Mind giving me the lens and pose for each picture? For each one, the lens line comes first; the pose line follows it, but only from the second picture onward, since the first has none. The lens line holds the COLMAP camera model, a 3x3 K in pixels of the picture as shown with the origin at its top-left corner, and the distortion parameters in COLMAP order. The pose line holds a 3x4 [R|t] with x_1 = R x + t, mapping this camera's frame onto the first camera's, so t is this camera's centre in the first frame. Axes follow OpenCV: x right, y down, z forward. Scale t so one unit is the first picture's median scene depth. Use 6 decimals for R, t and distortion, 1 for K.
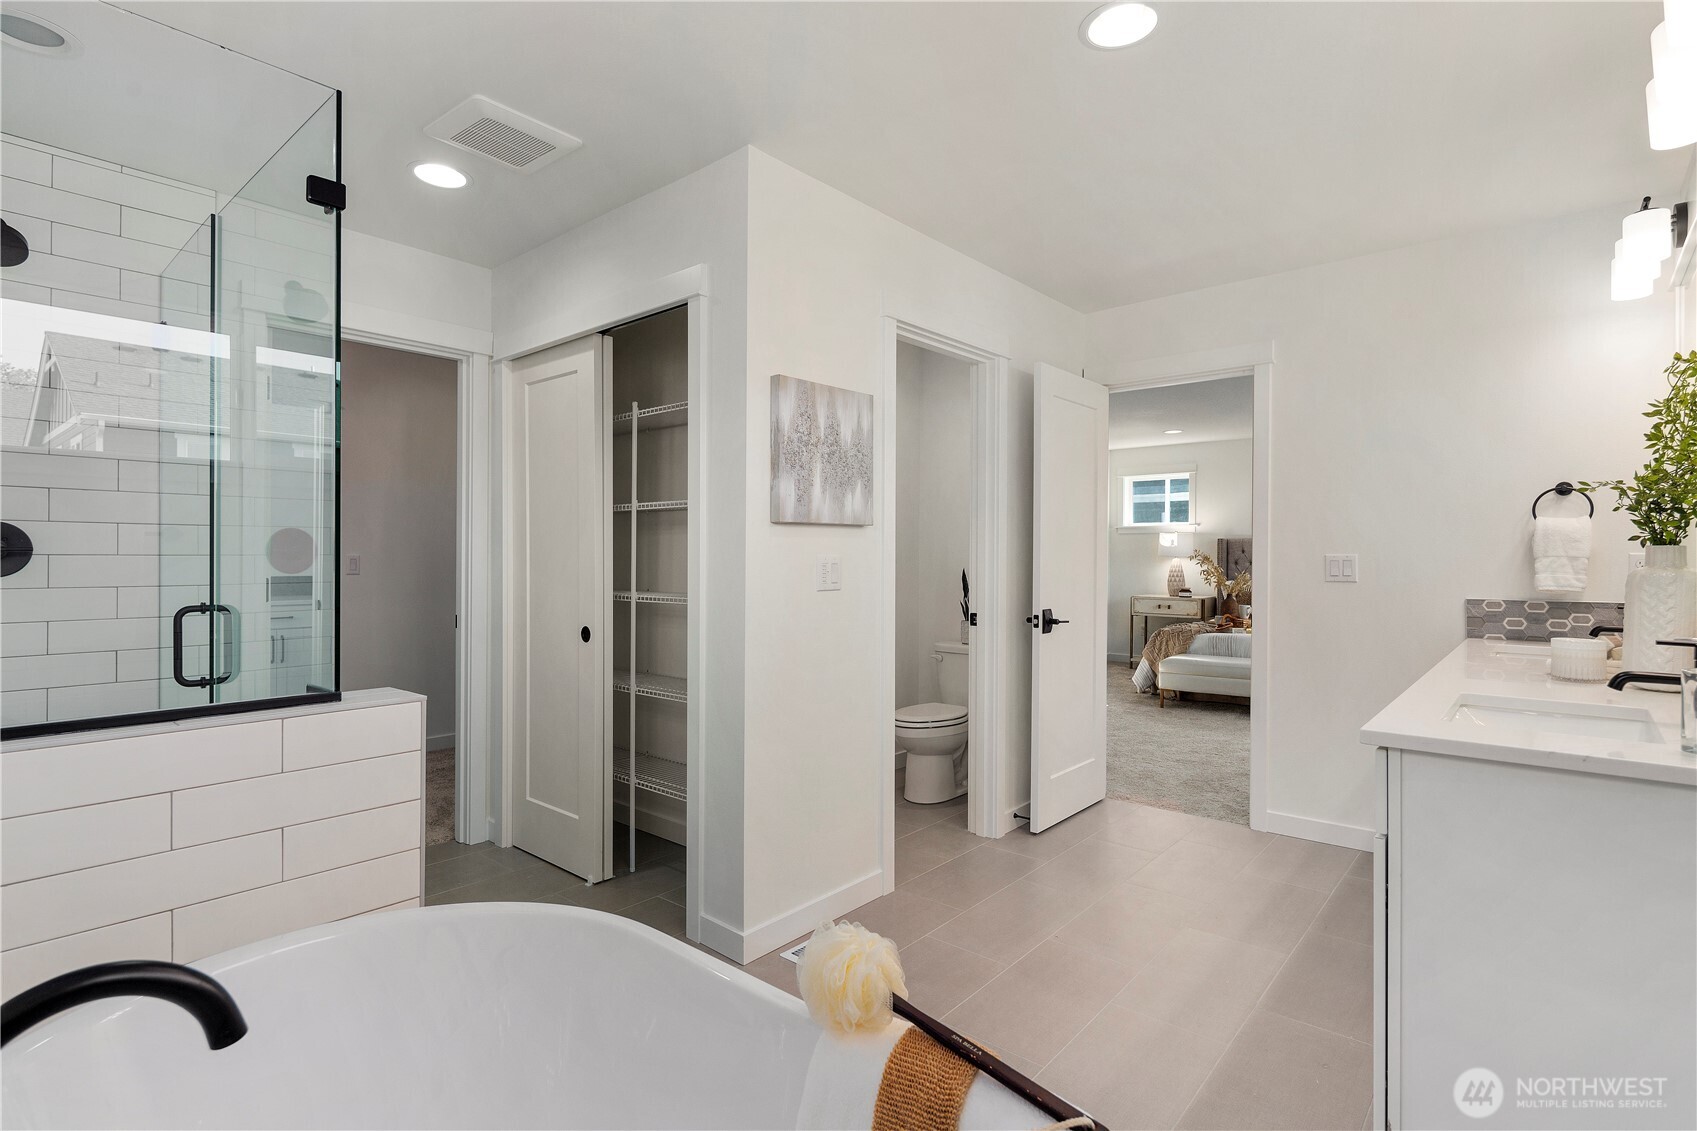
lens RADIAL K [[823.9, 0, 848.9], [0, 823.9, 560.5], [0, 0, 1]] dist [-0.002630, -0.000400]
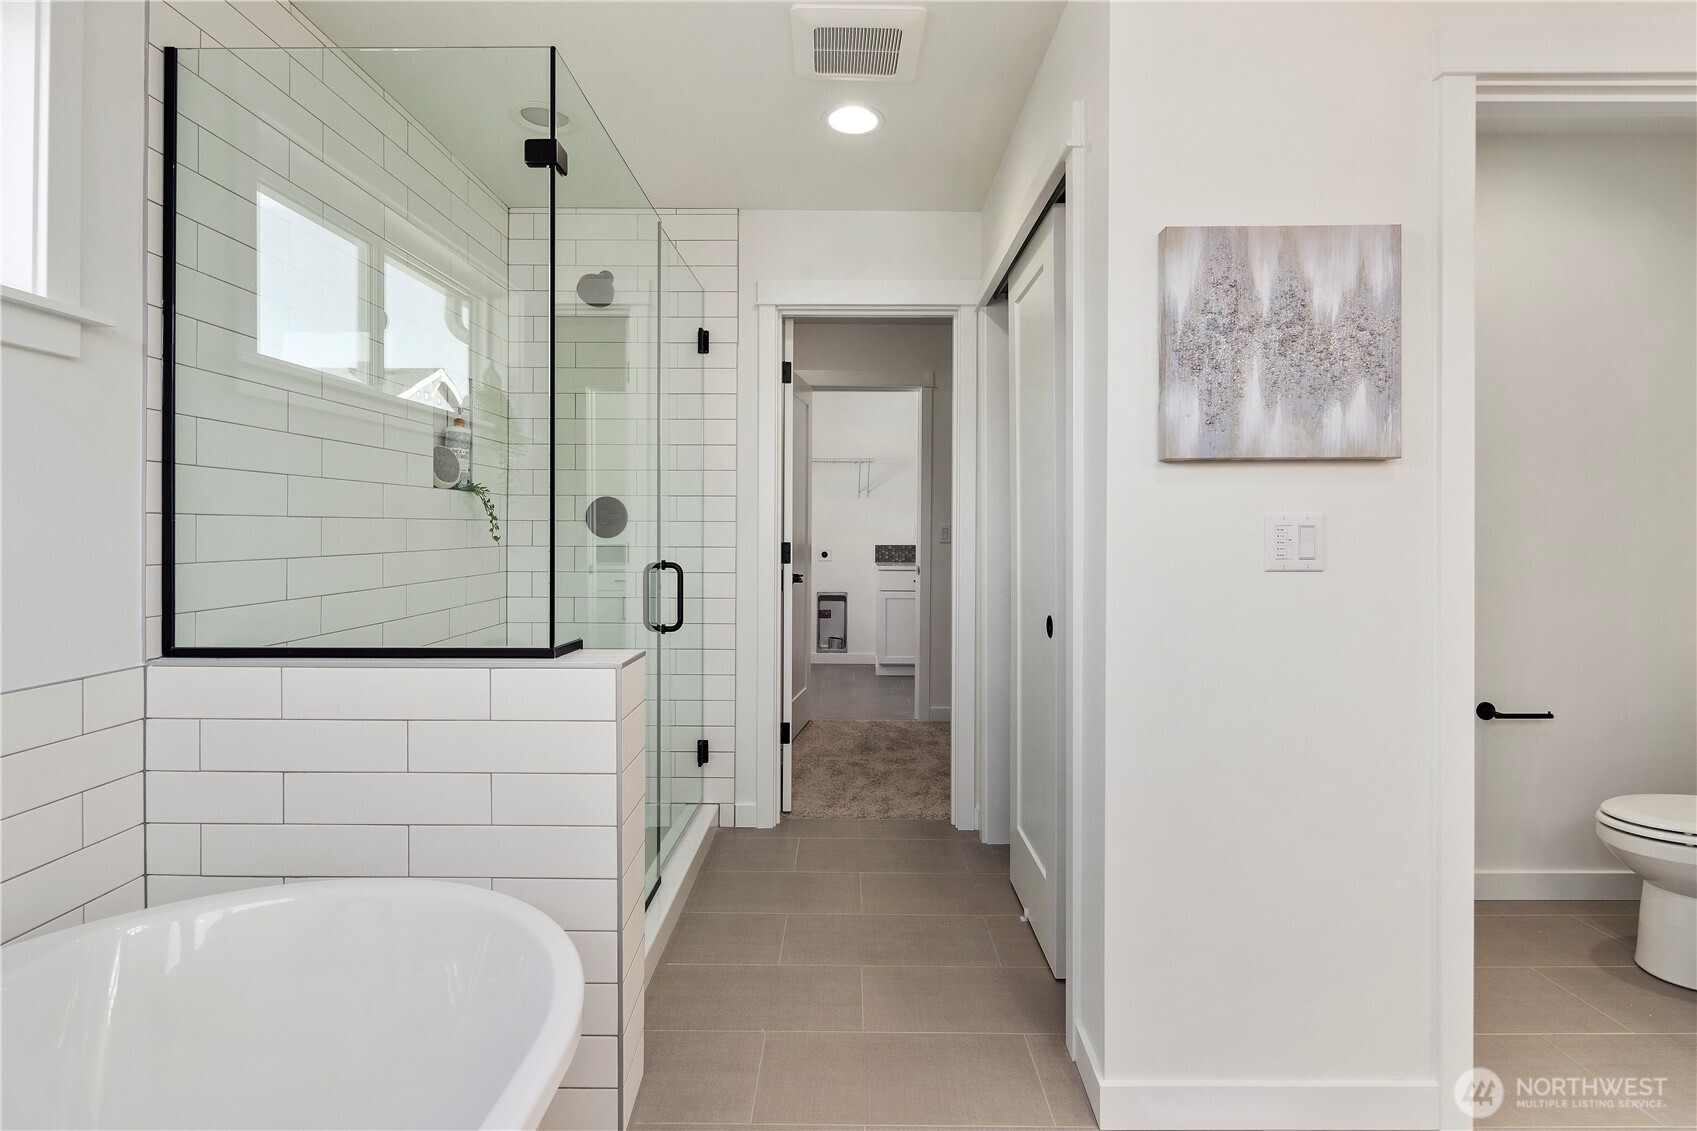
lens RADIAL K [[823.9, 0, 846.4], [0, 823.9, 530.7], [0, 0, 1]] dist [-0.002630, -0.000400]
pose [[0.647698, -0.000565, -0.761897, 0.225110], [-0.004647, 0.999978, -0.004692, 0.011721], [0.761883, 0.006580, 0.647682, 0.378402]]
